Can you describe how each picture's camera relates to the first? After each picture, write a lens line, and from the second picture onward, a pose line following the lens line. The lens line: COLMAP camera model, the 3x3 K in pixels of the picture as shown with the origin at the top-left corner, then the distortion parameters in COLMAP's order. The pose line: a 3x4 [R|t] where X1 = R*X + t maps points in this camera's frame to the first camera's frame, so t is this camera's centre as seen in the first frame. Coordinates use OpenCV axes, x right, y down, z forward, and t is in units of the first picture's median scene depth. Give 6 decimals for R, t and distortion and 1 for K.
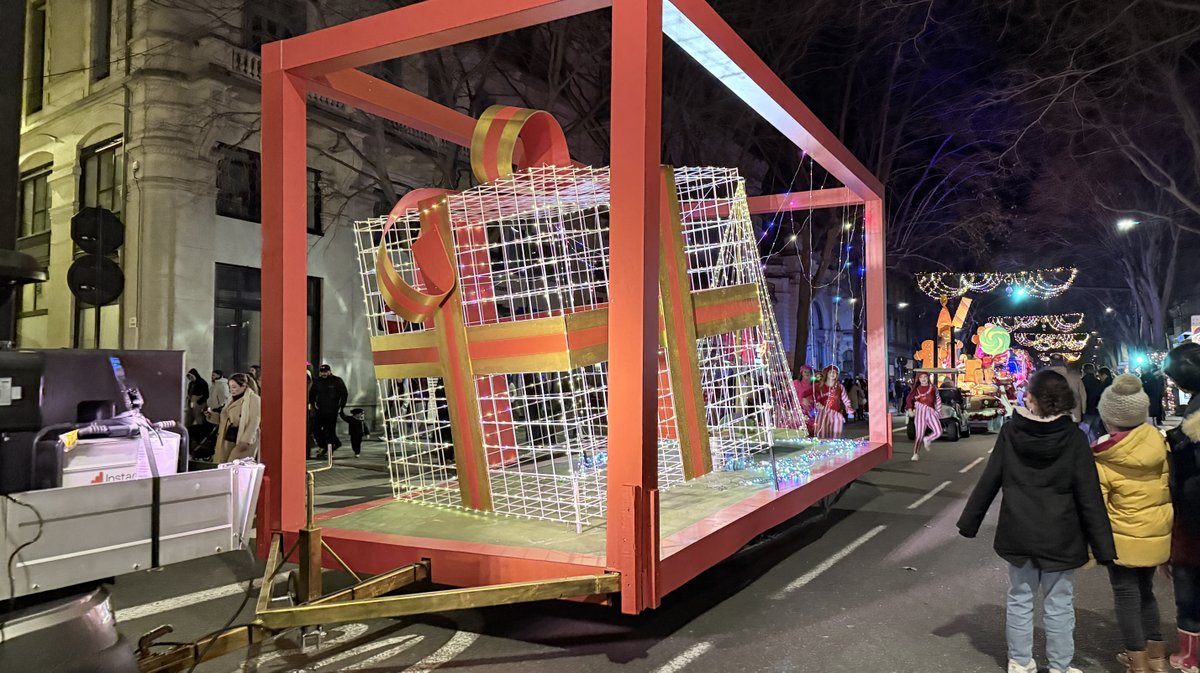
lens RADIAL K [[807.0, 0, 606.0], [0, 807.0, 350.3], [0, 0, 1]] dist [0.005279, -0.025026]
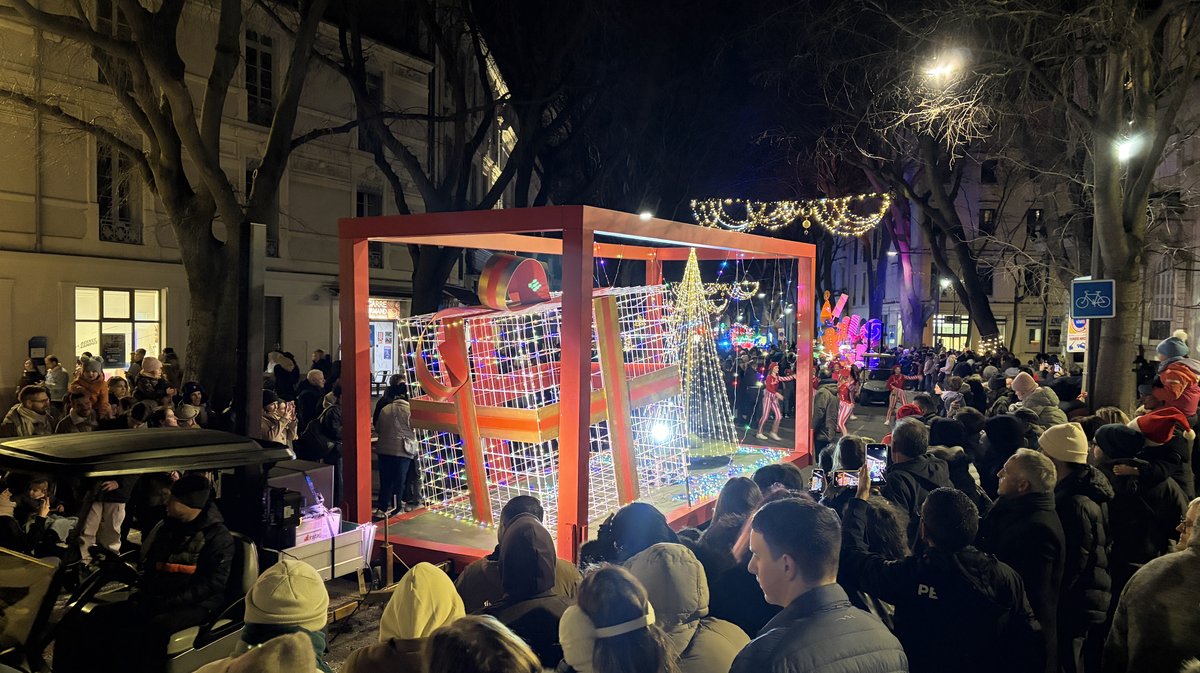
lens RADIAL K [[830.2, 0, 600.0], [0, 830.2, 336.5], [0, 0, 1]] dist [0.003403, -0.000191]
pose [[0.999910, 0.005544, -0.012199, 0.088881], [-0.004960, 0.998865, 0.047367, -0.257825], [0.012448, -0.047302, 0.998803, -0.618815]]
